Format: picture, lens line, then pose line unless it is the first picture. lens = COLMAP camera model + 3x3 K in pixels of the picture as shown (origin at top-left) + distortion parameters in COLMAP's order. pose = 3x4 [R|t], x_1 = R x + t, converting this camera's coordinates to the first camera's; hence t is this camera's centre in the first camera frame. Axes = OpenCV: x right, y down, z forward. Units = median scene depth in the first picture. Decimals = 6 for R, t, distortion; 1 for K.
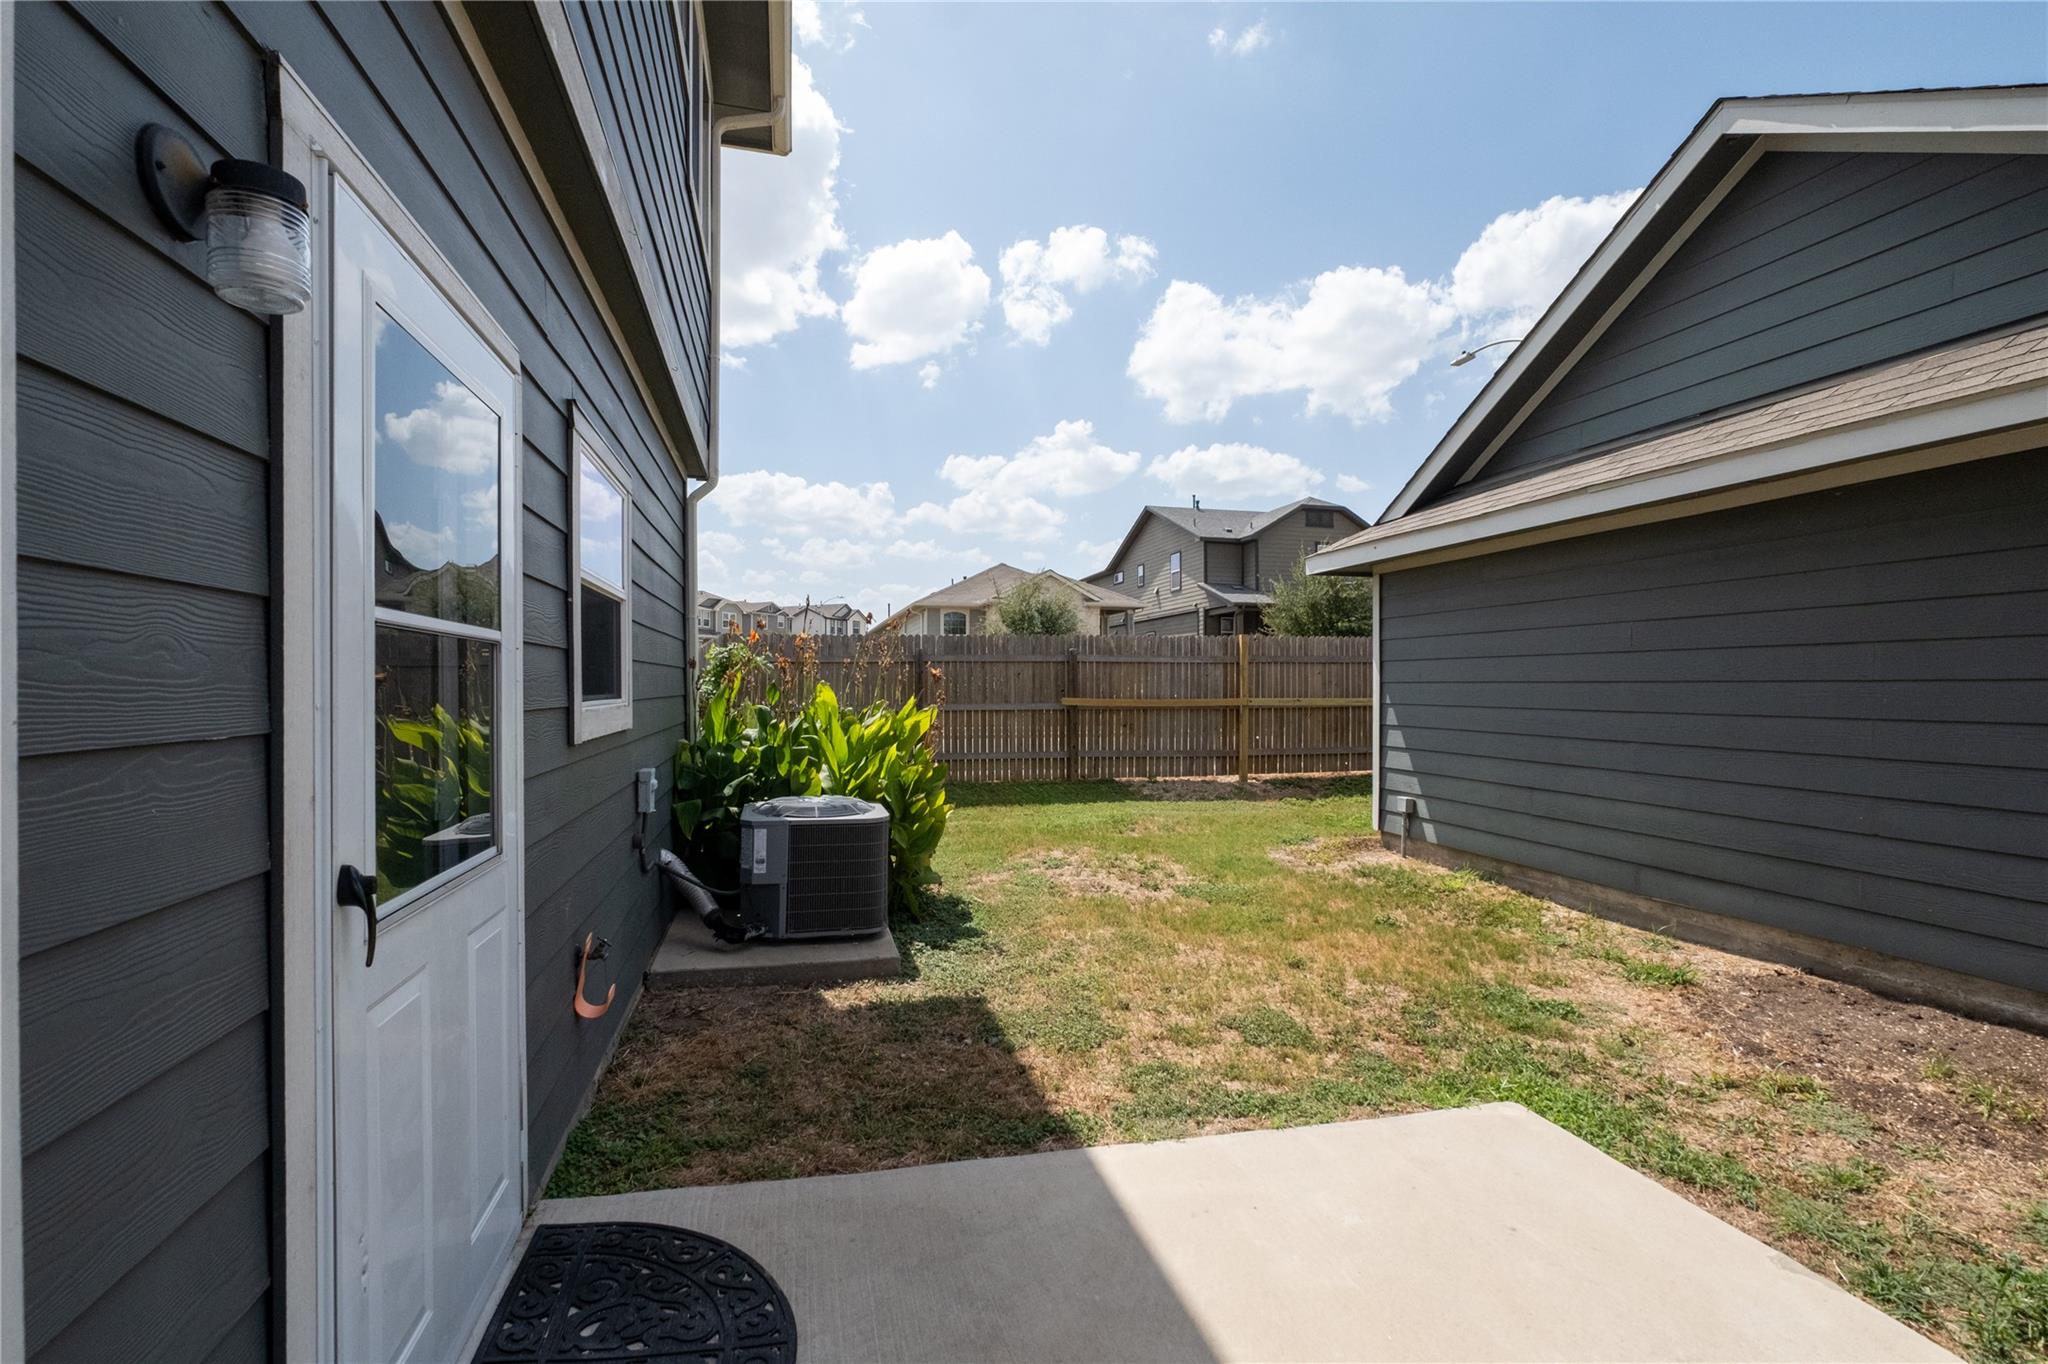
lens RADIAL K [[901.7, 0, 1022.6], [0, 901.7, 687.1], [0, 0, 1]] dist [-0.003158, -0.000479]
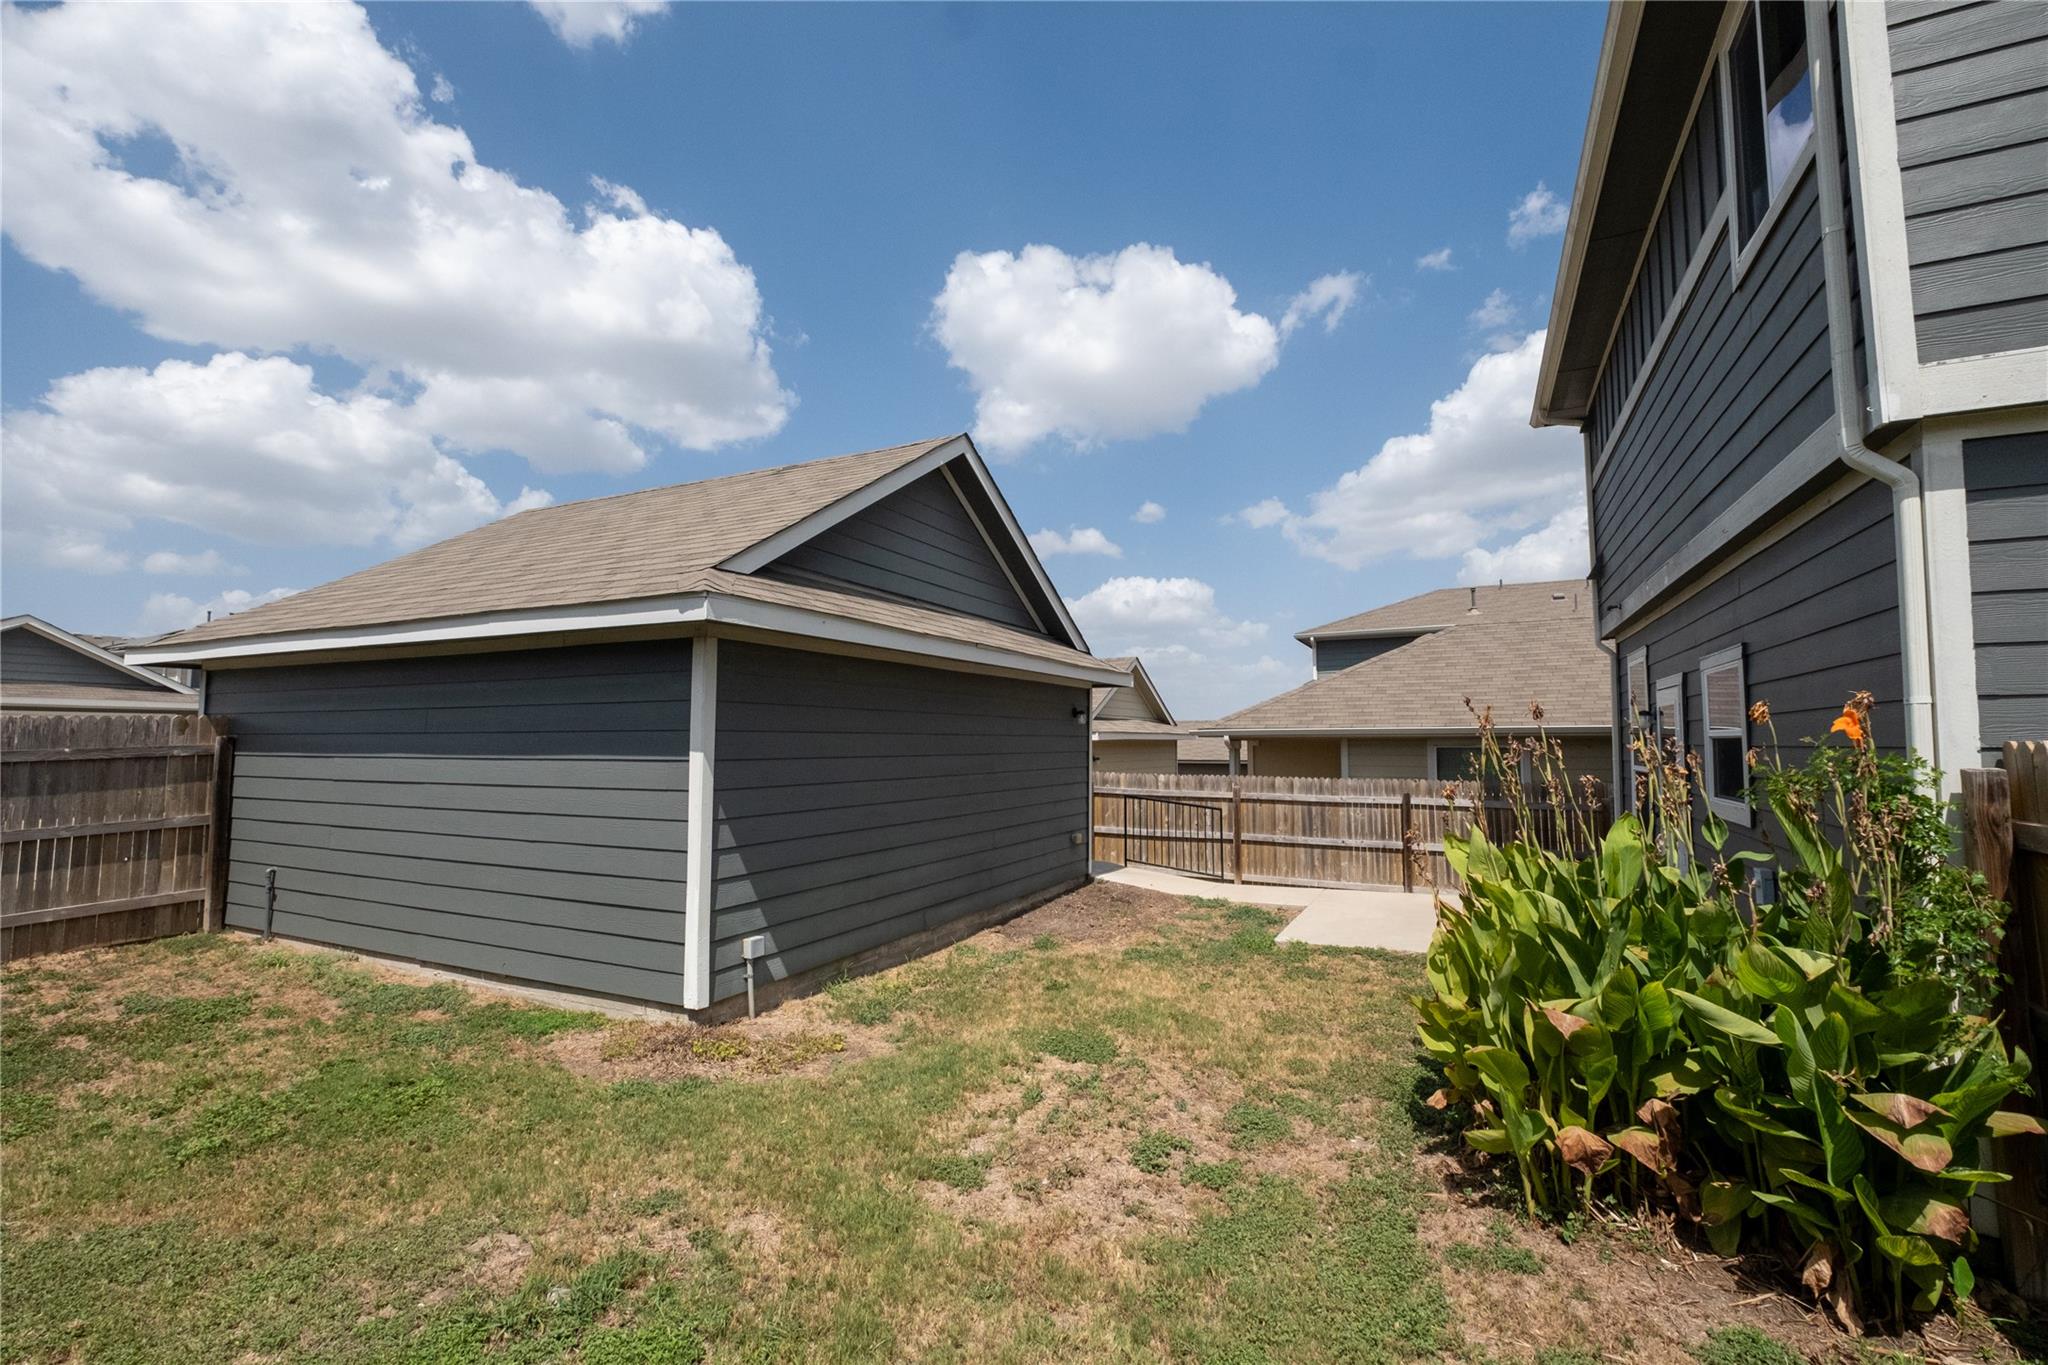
lens RADIAL K [[901.7, 0, 1014.3], [0, 901.7, 682.7], [0, 0, 1]] dist [-0.003158, -0.000479]
pose [[-0.754236, 0.042986, 0.655195, -0.266469], [0.000303, 0.997877, -0.065120, -0.046531], [-0.656604, -0.048917, -0.752648, 1.483183]]
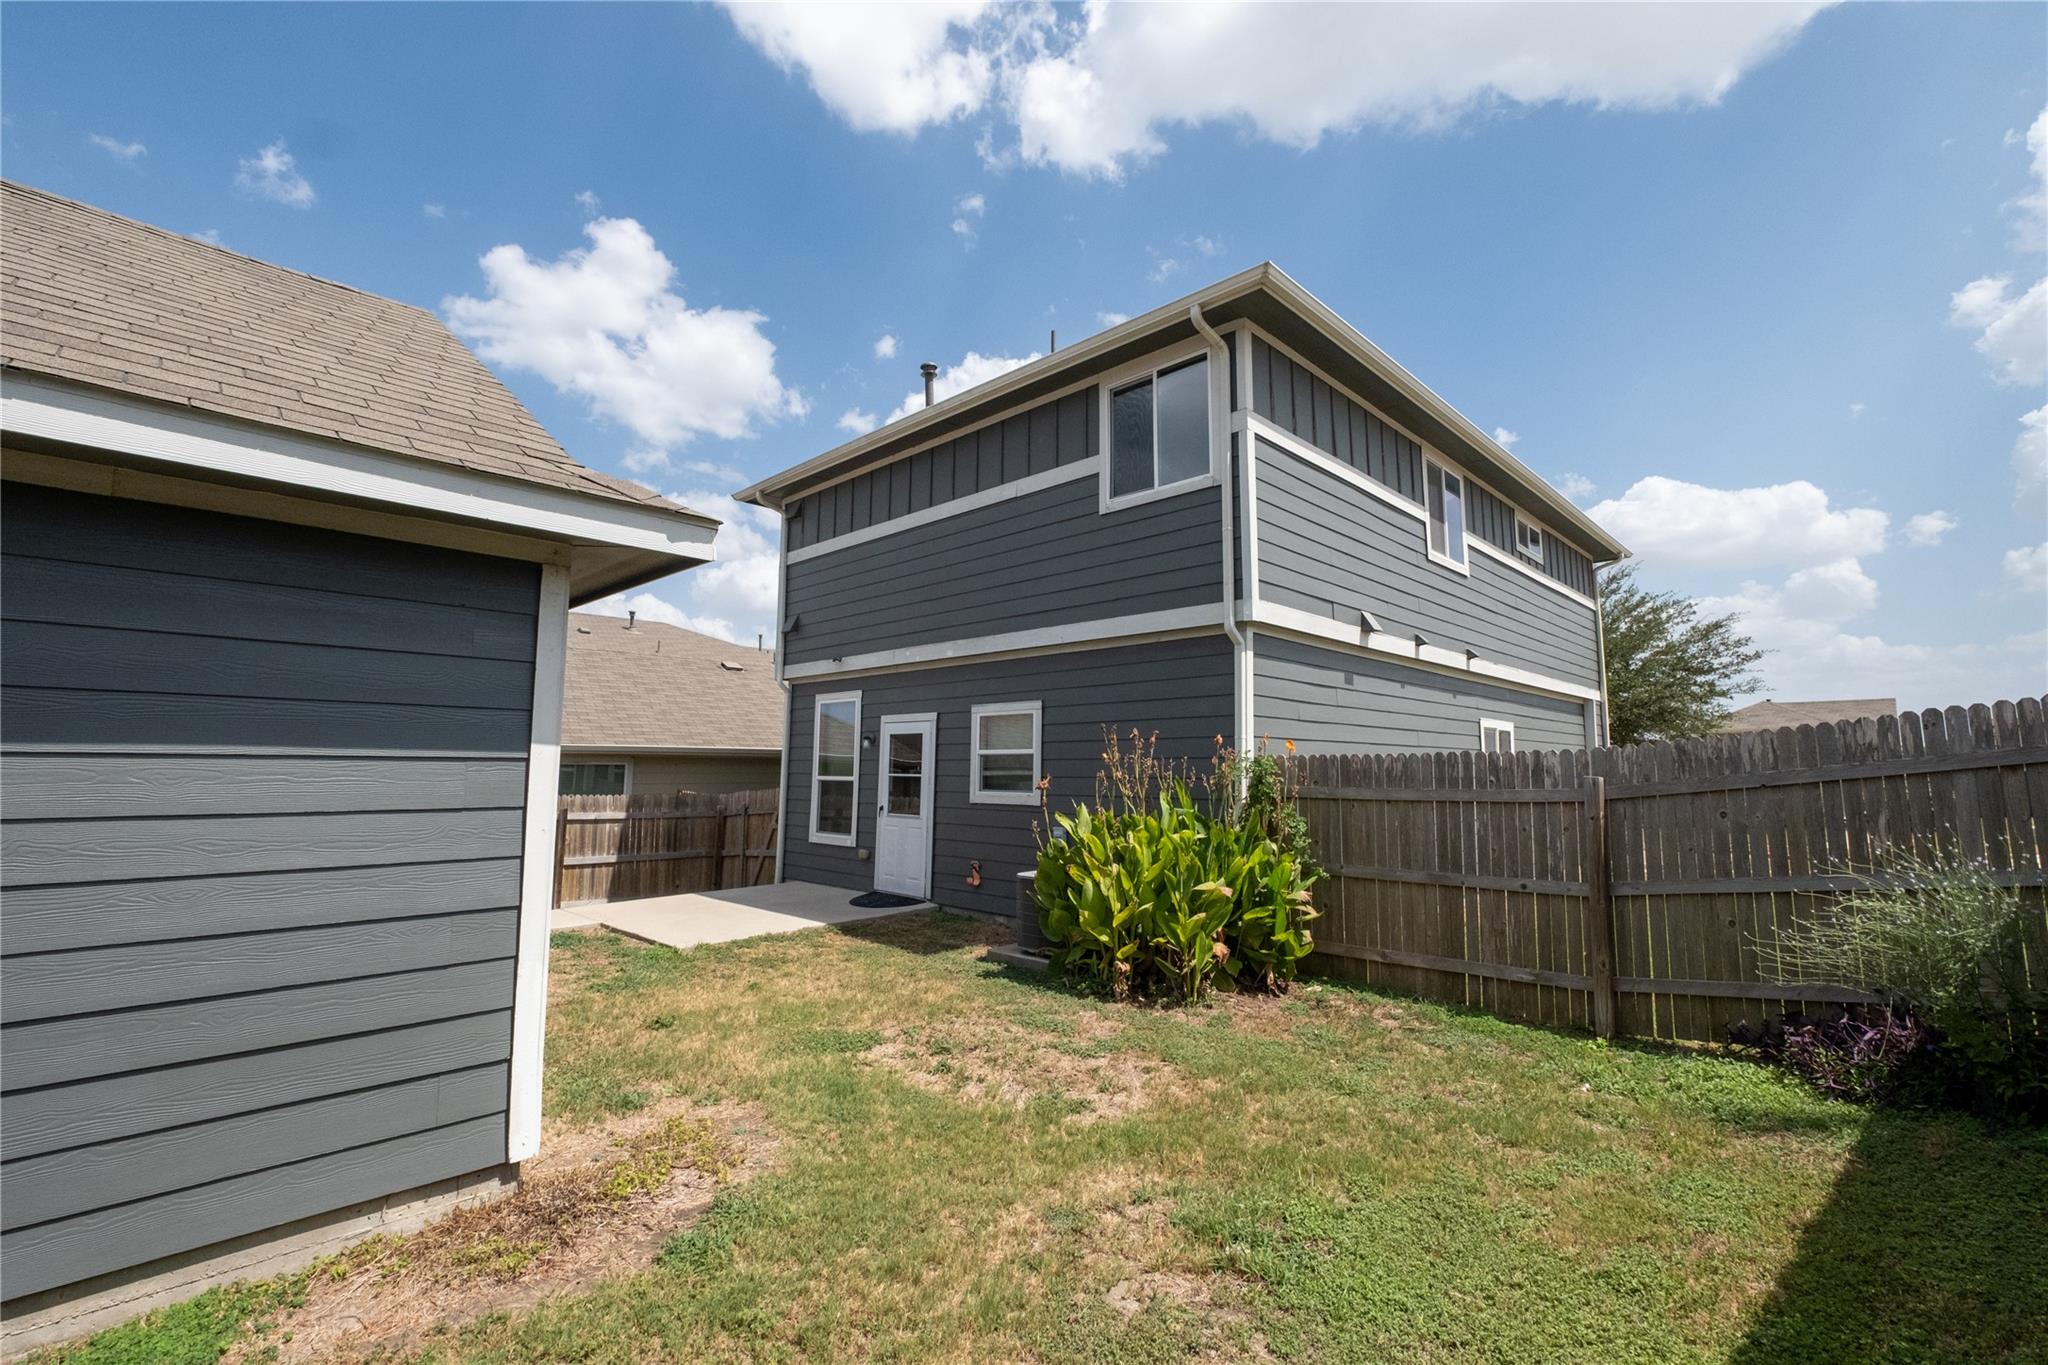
lens RADIAL K [[901.7, 0, 1020.8], [0, 901.7, 682.4], [0, 0, 1]] dist [-0.003158, -0.000479]
pose [[-0.853741, -0.054508, -0.517836, 0.451132], [-0.004148, 0.995186, -0.097916, -0.025864], [0.520681, -0.081447, -0.849858, 1.625038]]
